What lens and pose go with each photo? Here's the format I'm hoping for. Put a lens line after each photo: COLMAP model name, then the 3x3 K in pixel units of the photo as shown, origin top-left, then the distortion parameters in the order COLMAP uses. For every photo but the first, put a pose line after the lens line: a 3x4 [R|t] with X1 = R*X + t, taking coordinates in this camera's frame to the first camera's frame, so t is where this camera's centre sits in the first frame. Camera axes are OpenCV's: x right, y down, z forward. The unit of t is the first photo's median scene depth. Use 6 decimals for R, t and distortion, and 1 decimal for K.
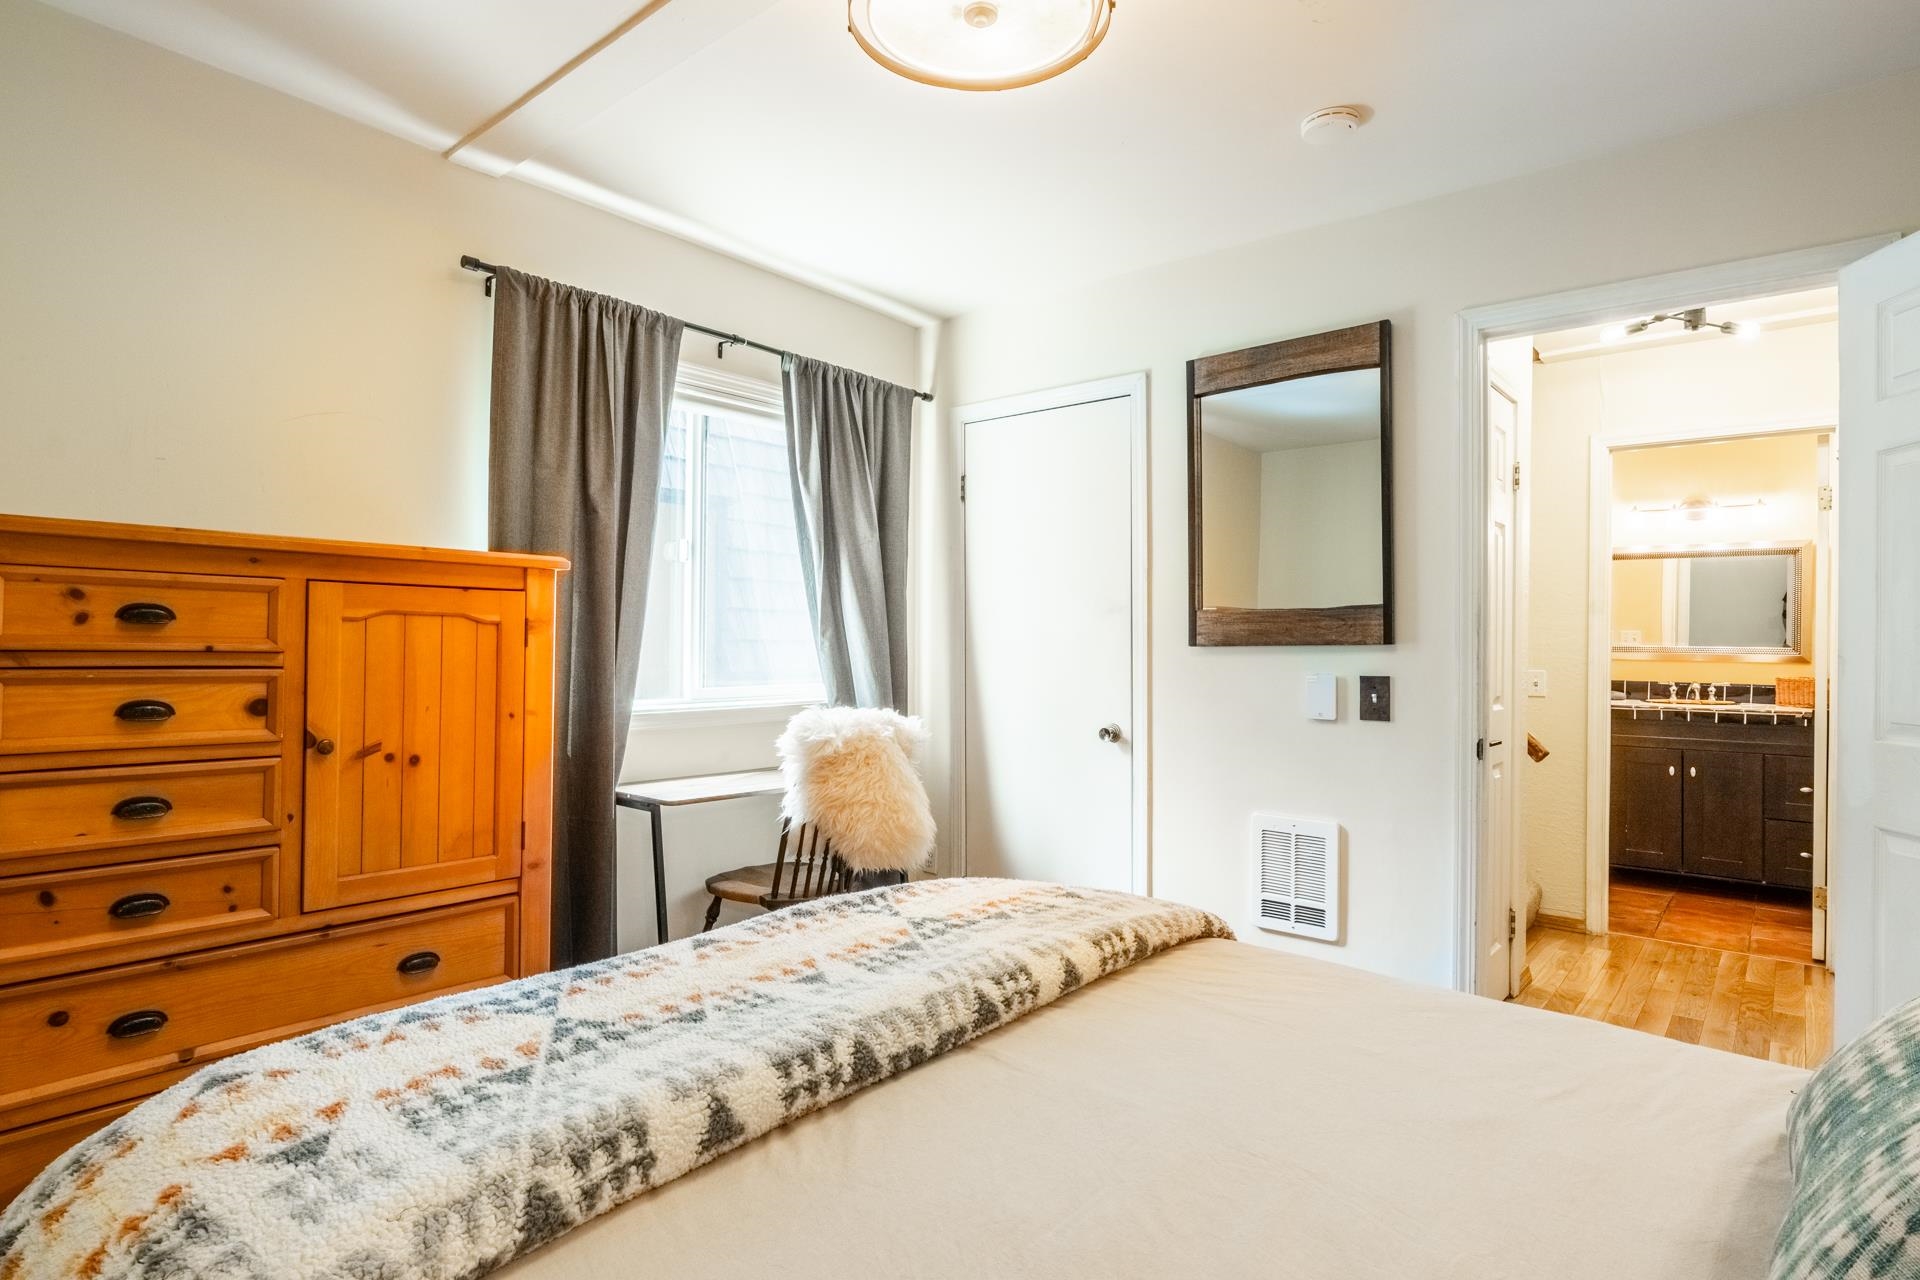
lens RADIAL K [[1023.6, 0, 919.9], [0, 1023.6, 650.5], [0, 0, 1]] dist [-0.002275, -0.003367]
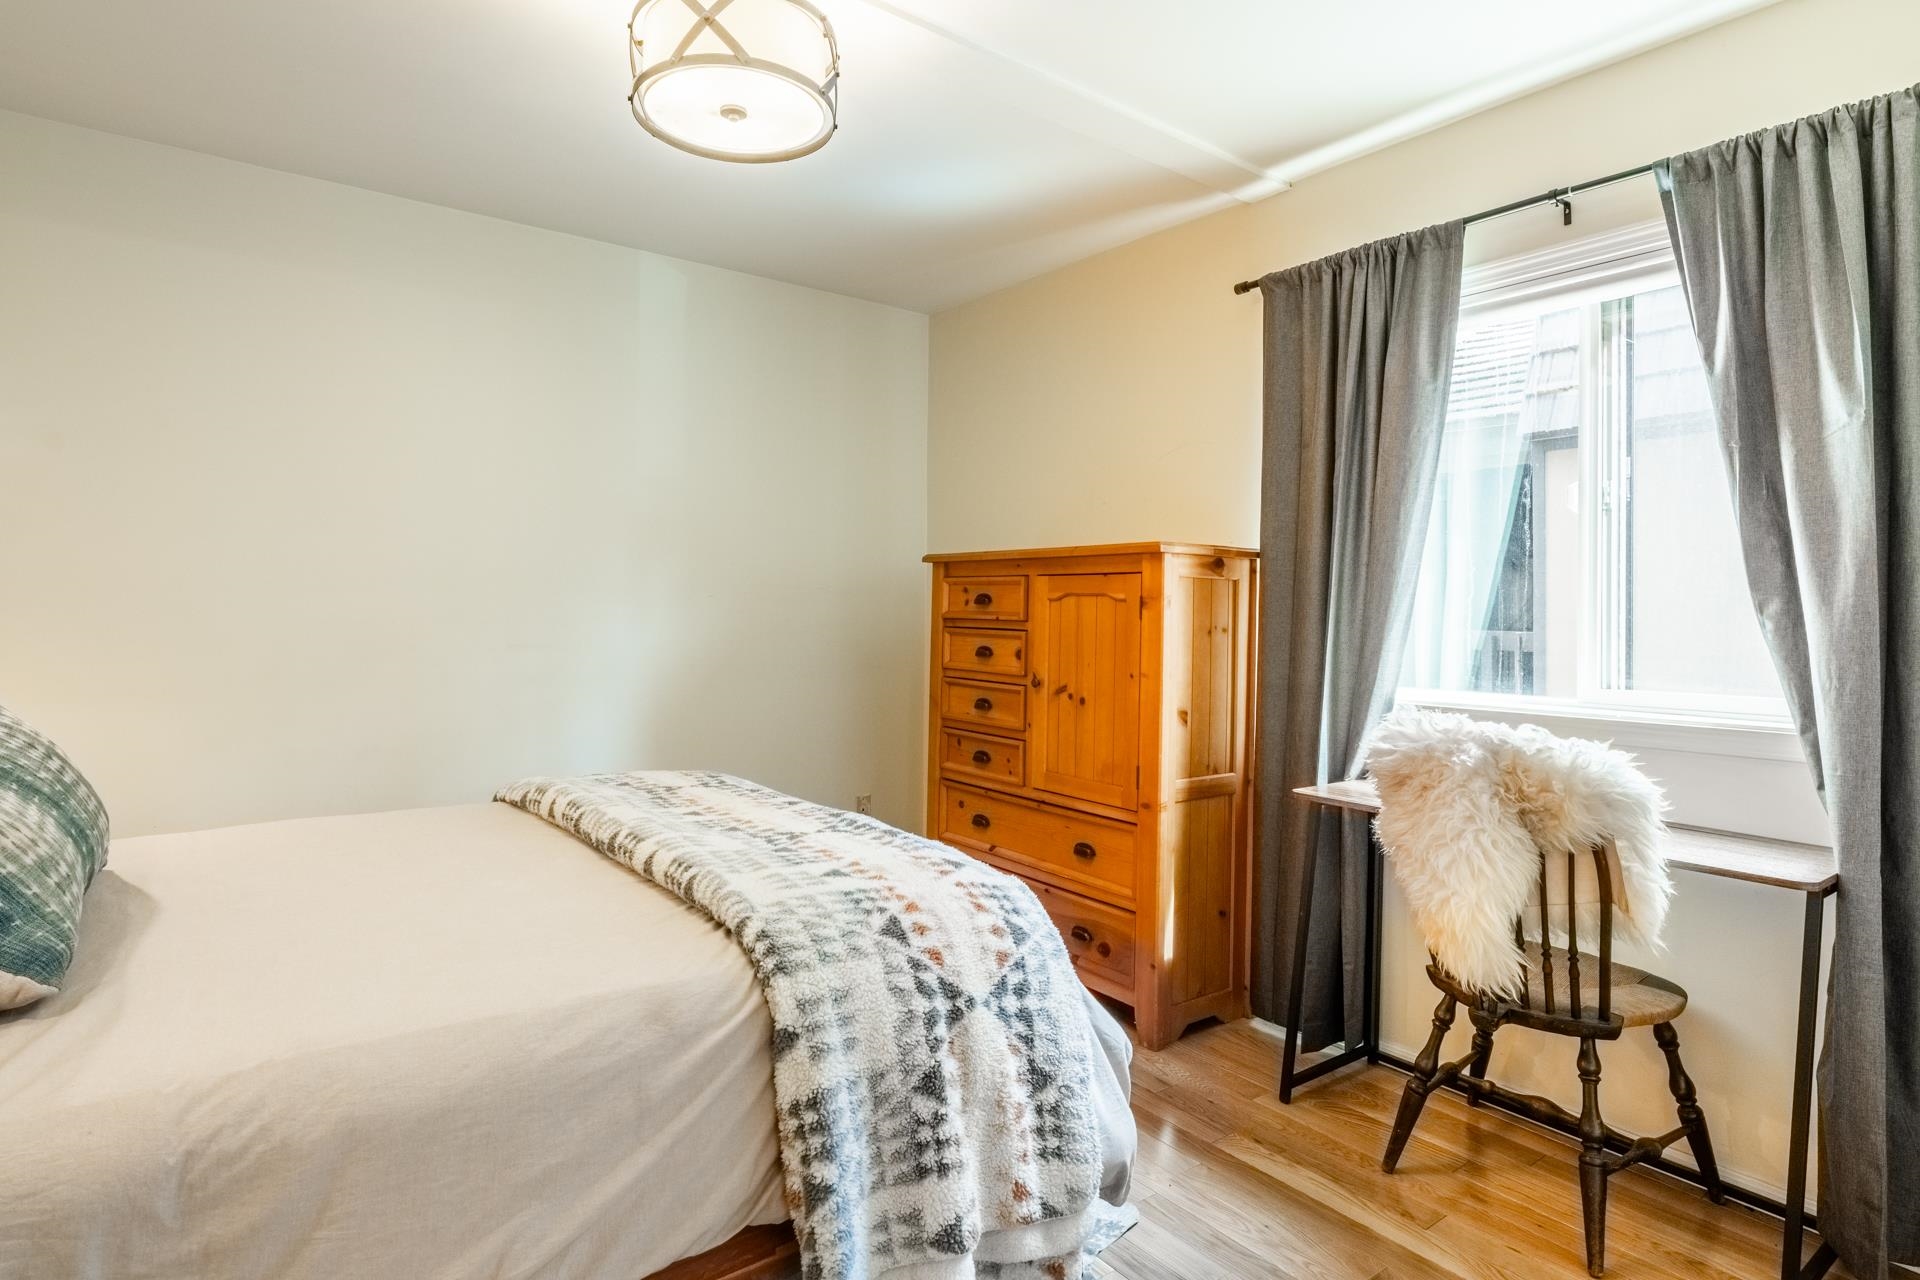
lens RADIAL K [[1023.6, 0, 926.2], [0, 1023.6, 592.7], [0, 0, 1]] dist [-0.002275, -0.003367]
pose [[-0.225530, -0.031610, -0.973723, 0.913416], [-0.026178, 0.999309, -0.026378, 0.003697], [0.973884, 0.019541, -0.226202, 1.123935]]
